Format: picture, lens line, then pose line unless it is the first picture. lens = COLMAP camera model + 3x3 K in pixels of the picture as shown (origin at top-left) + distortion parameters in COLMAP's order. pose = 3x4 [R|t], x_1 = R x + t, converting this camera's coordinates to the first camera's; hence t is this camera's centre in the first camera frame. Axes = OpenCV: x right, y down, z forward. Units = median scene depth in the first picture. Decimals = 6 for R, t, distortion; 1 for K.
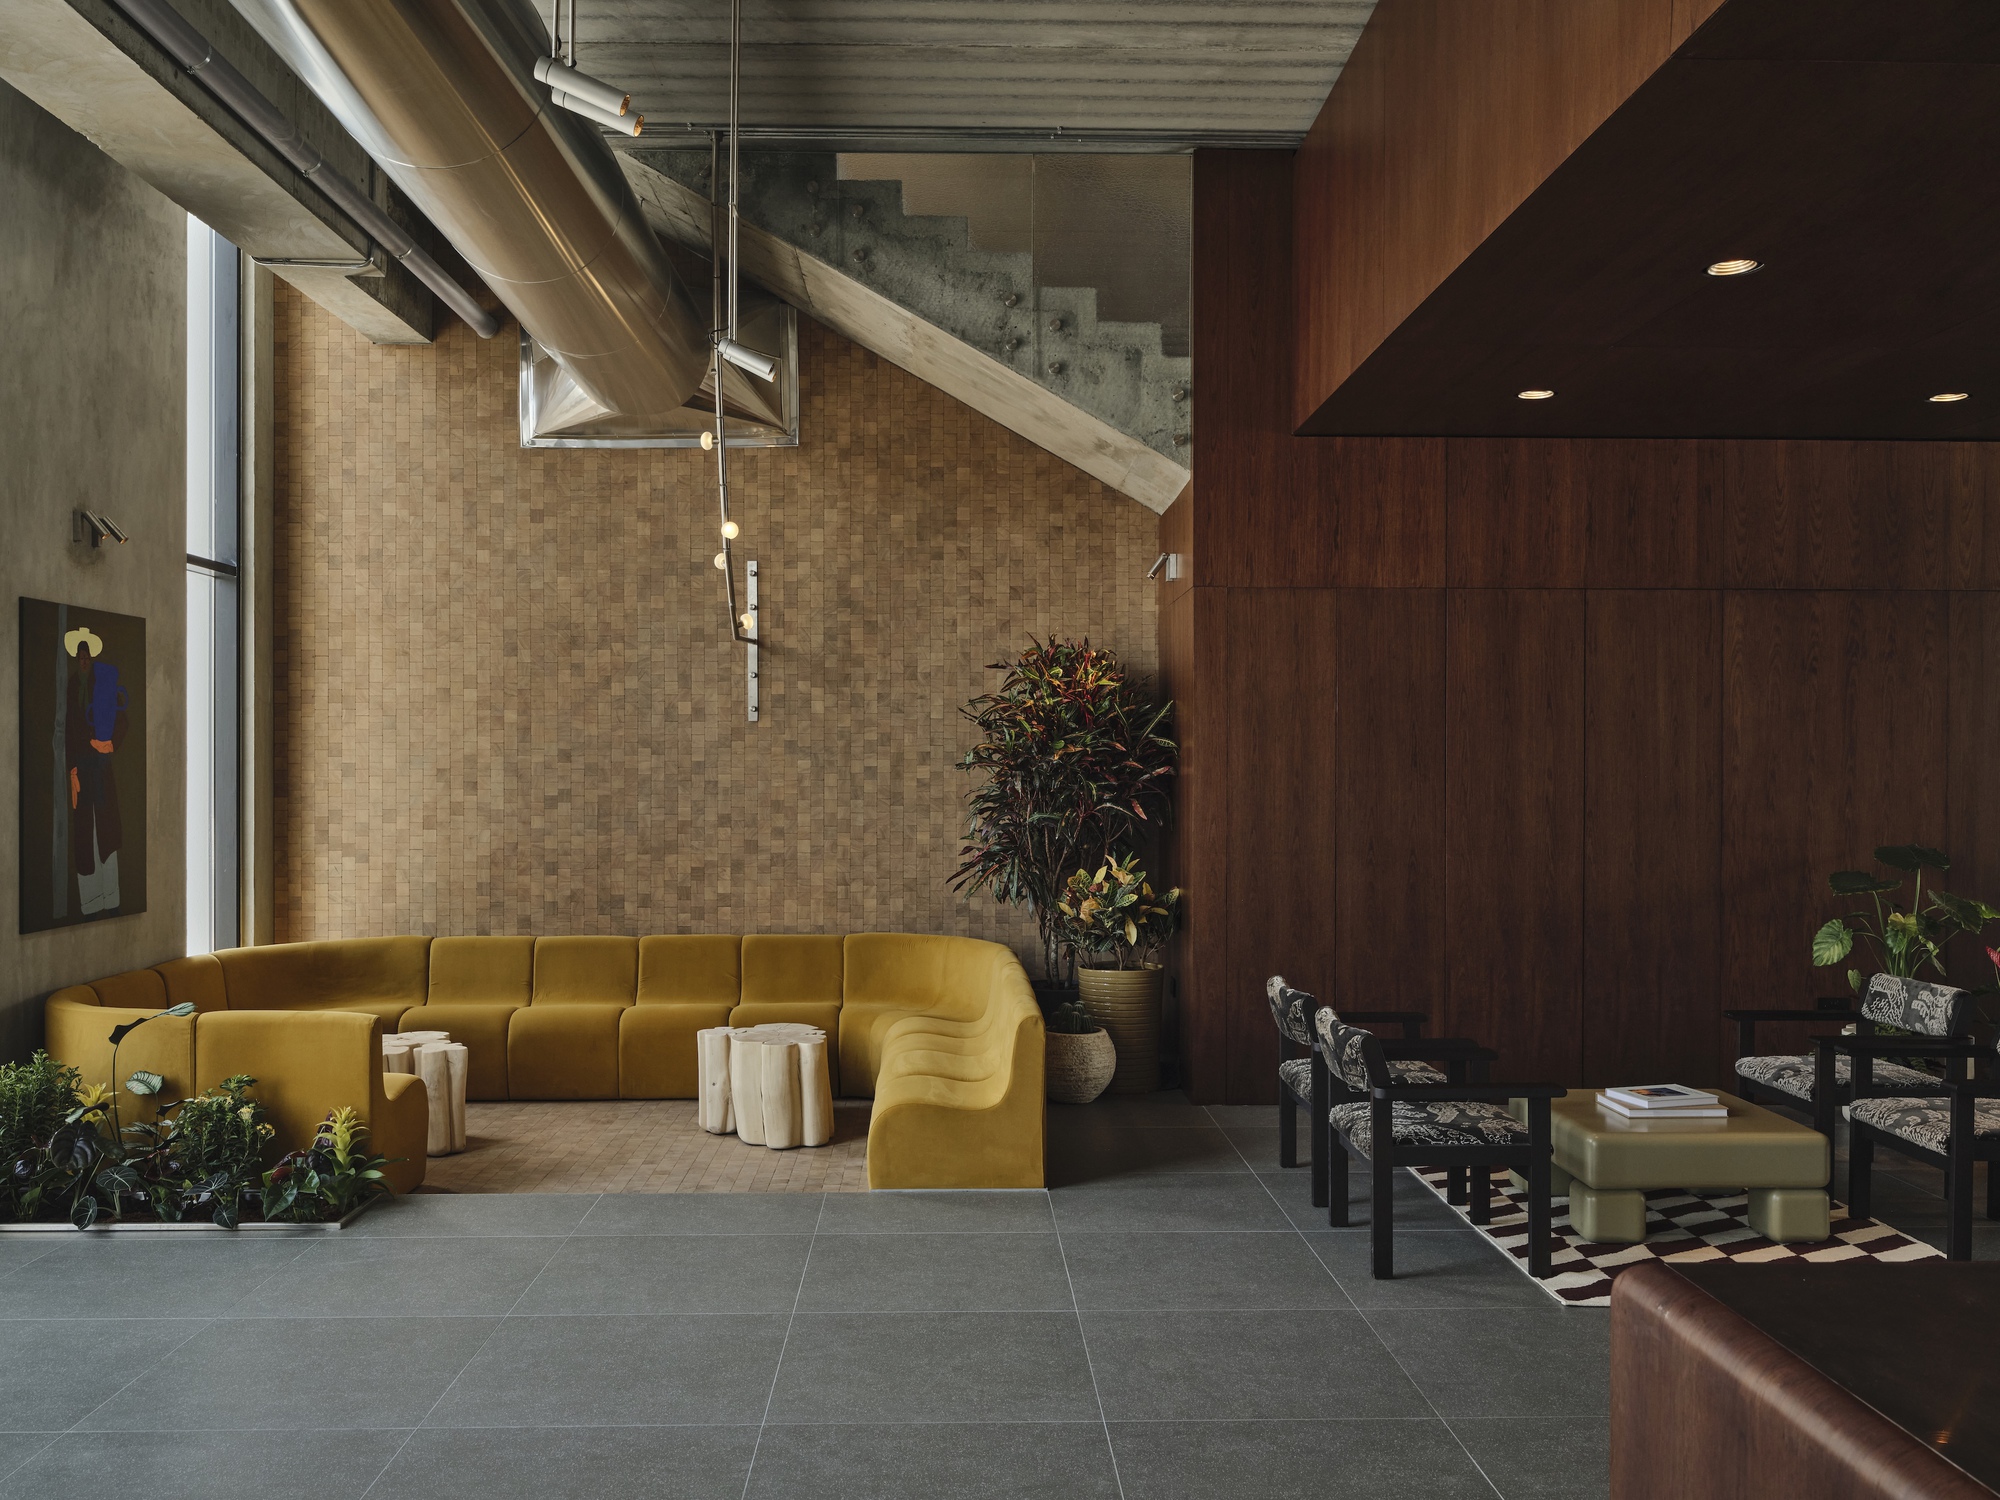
lens RADIAL K [[1678.9, 0, 994.9], [0, 1678.9, 773.4], [0, 0, 1]] dist [-0.003146, -0.004433]
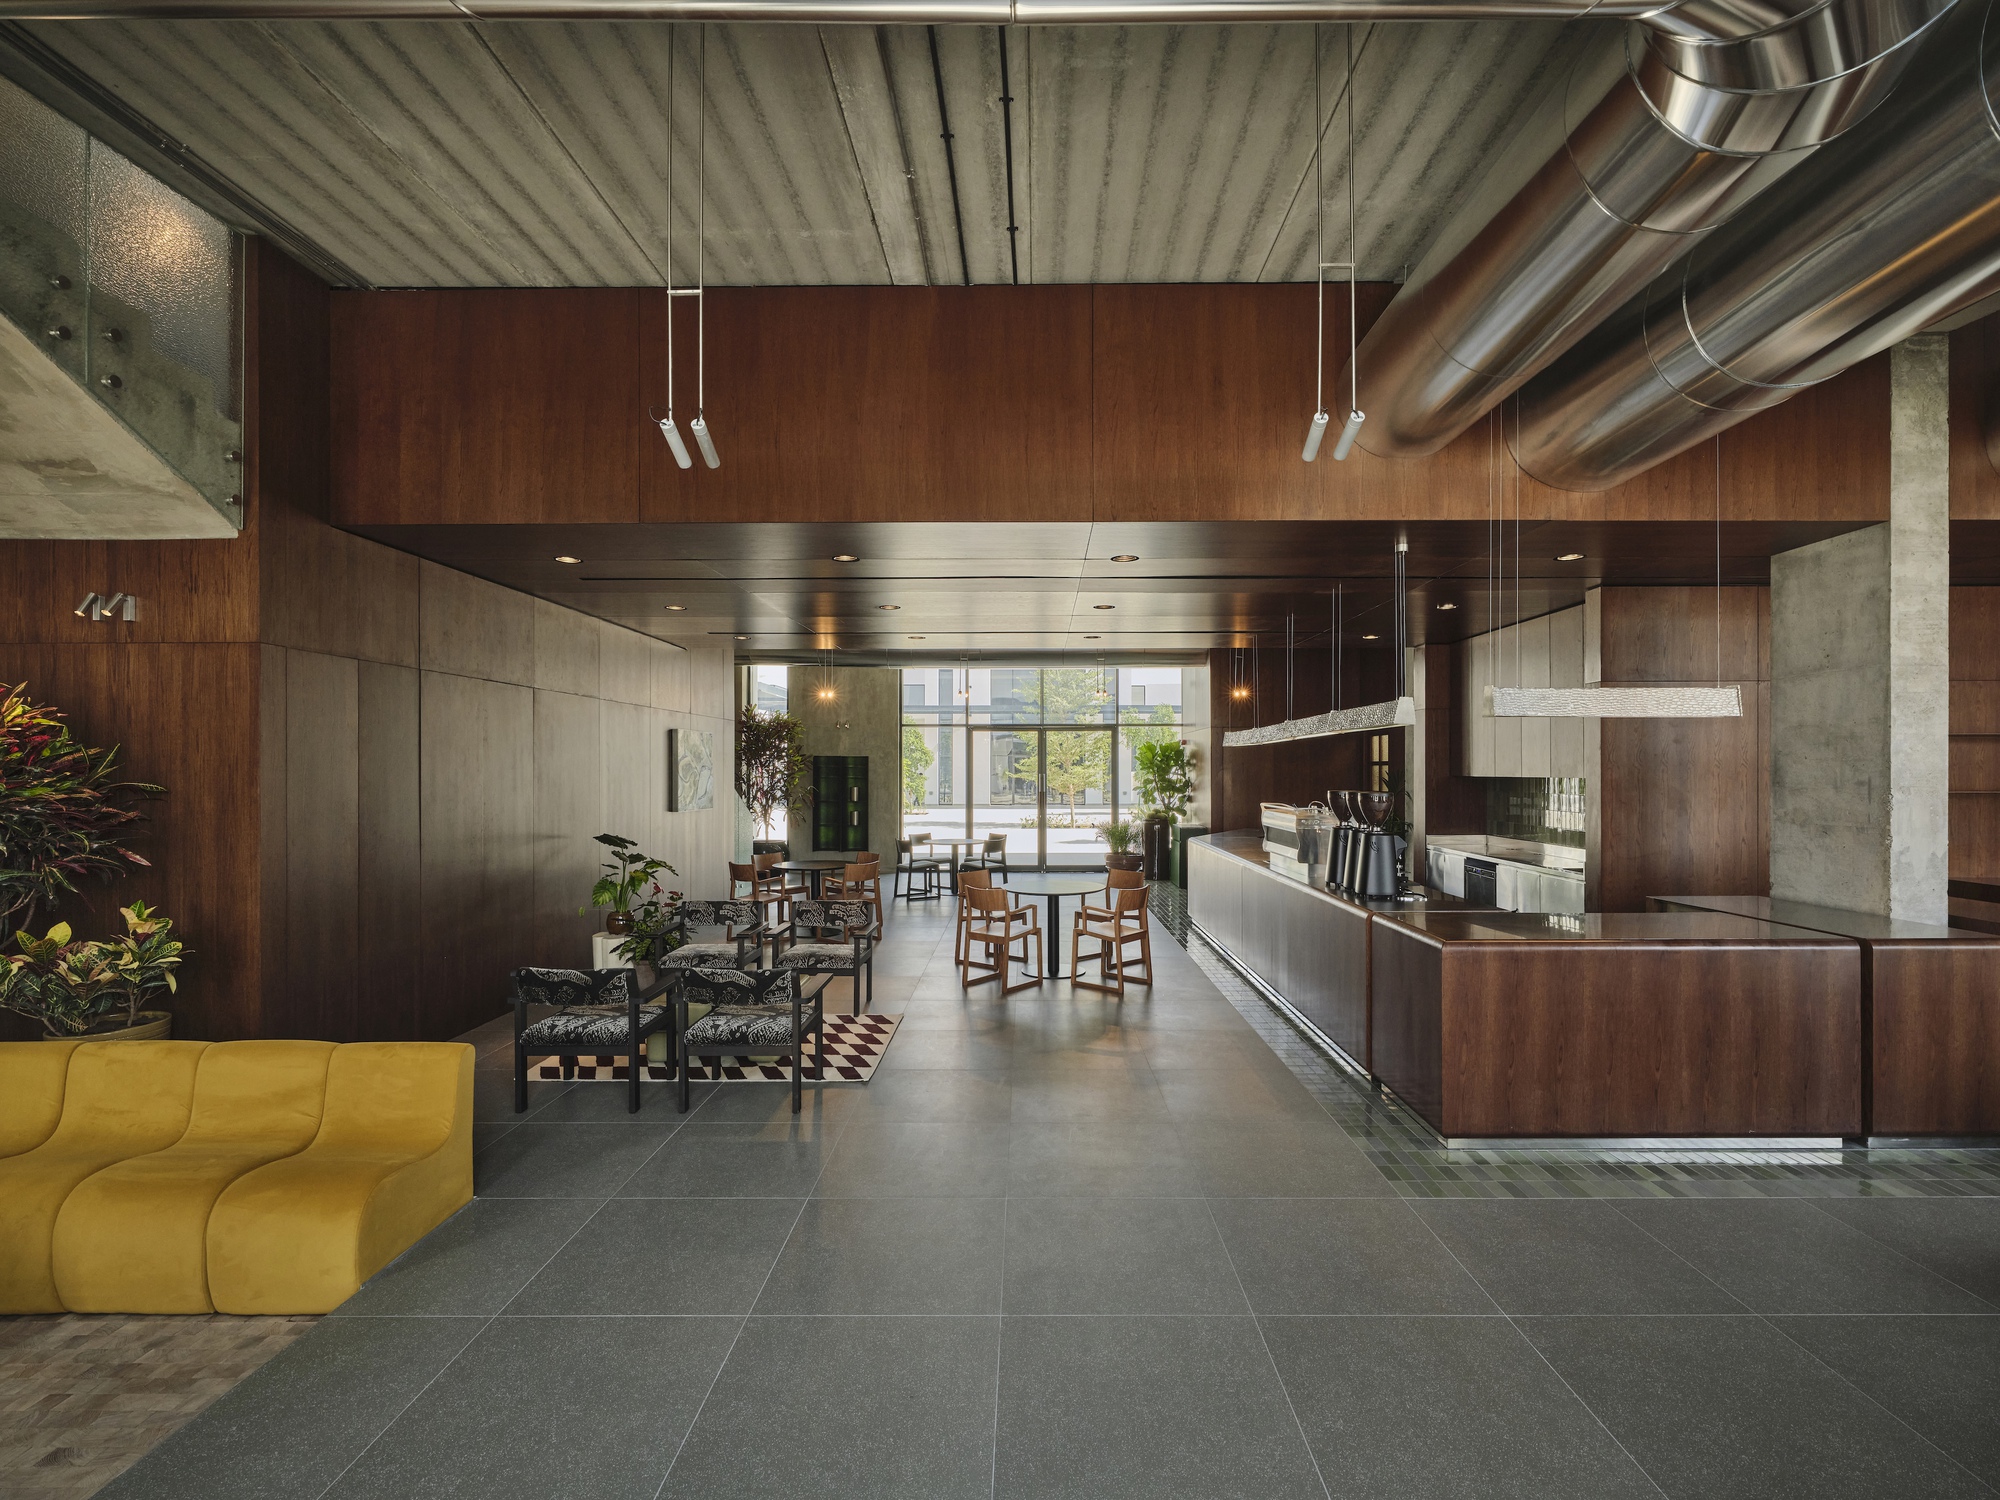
lens RADIAL K [[929.0, 0, 1011.0], [0, 929.0, 769.6], [0, 0, 1]] dist [0.007726, 0.000380]
pose [[0.047942, 0.001606, 0.998849, -0.402394], [0.007350, 0.999971, -0.001961, -0.022303], [-0.998823, 0.007436, 0.047929, 0.435068]]
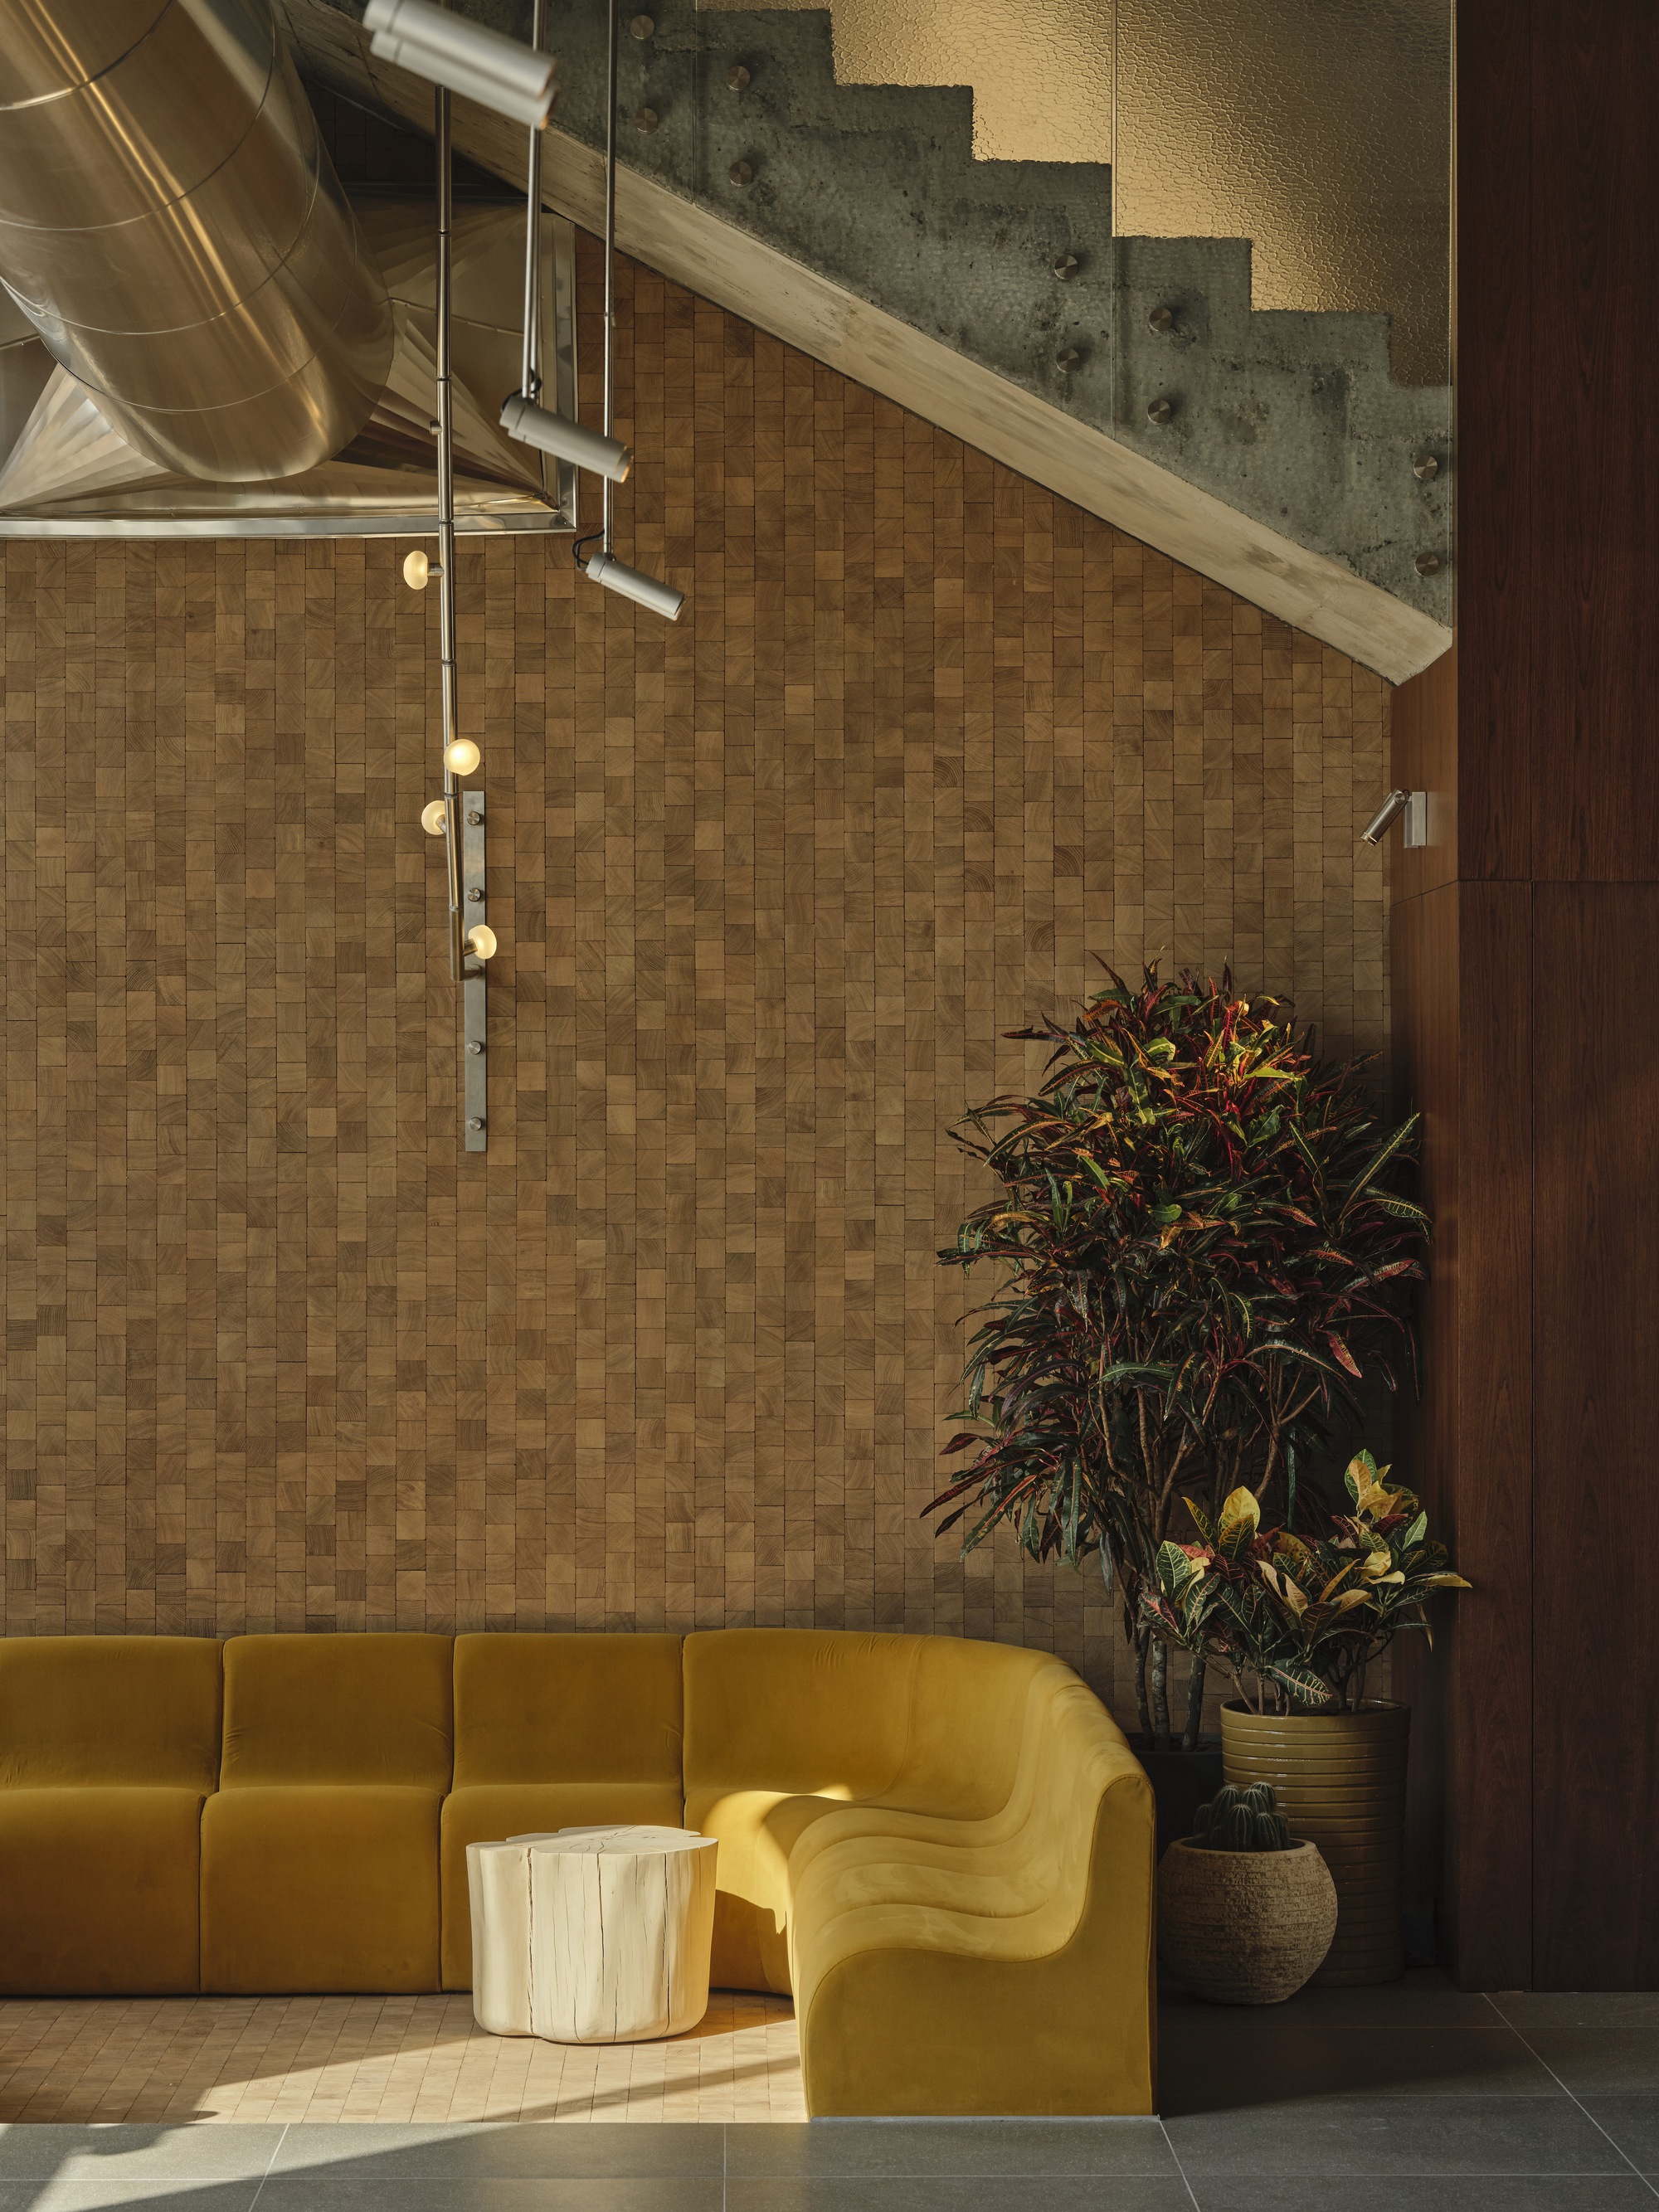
lens RADIAL K [[5558.9, 0, 836.2], [0, 5558.9, 1108.5], [0, 0, 1]] dist [0.021925, 0.000000]
pose [[0.999923, -0.001996, -0.012272, -0.031995], [0.001883, 0.999955, -0.009262, -0.029847], [0.012289, 0.009238, 0.999882, -0.486527]]
